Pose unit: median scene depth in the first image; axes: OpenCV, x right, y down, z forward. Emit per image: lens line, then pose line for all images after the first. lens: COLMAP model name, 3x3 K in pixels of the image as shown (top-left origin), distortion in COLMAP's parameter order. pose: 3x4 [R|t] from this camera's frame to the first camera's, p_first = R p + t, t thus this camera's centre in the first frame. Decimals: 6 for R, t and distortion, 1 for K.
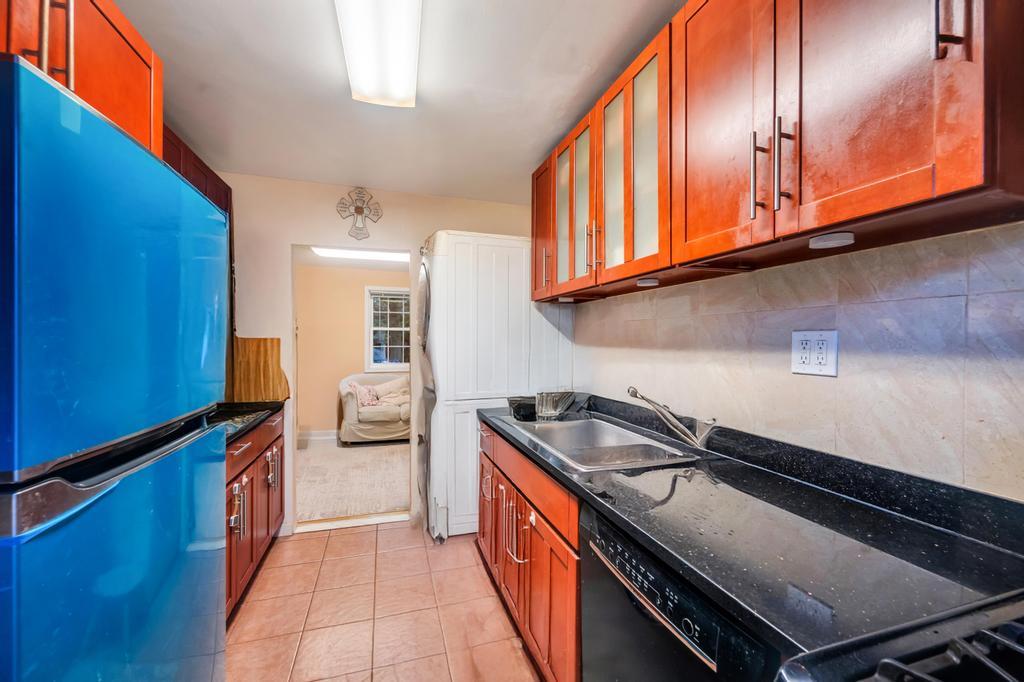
lens RADIAL K [[406.6, 0, 508.6], [0, 406.6, 346.0], [0, 0, 1]] dist [-0.000029, 0.000130]
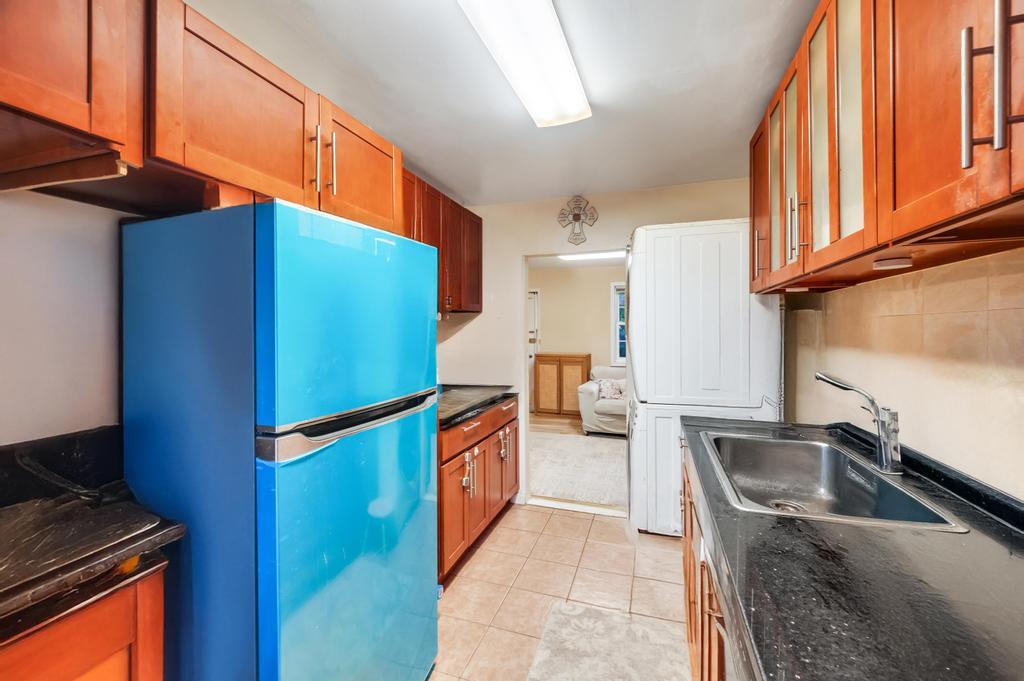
lens RADIAL K [[408.3, 0, 509.3], [0, 408.3, 339.1], [0, 0, 1]] dist [-0.001716, 0.000162]
pose [[0.808194, 0.002494, -0.588910, 0.154542], [-0.001090, 0.999996, 0.002738, -0.019435], [0.588915, -0.001571, 0.808194, 0.030802]]
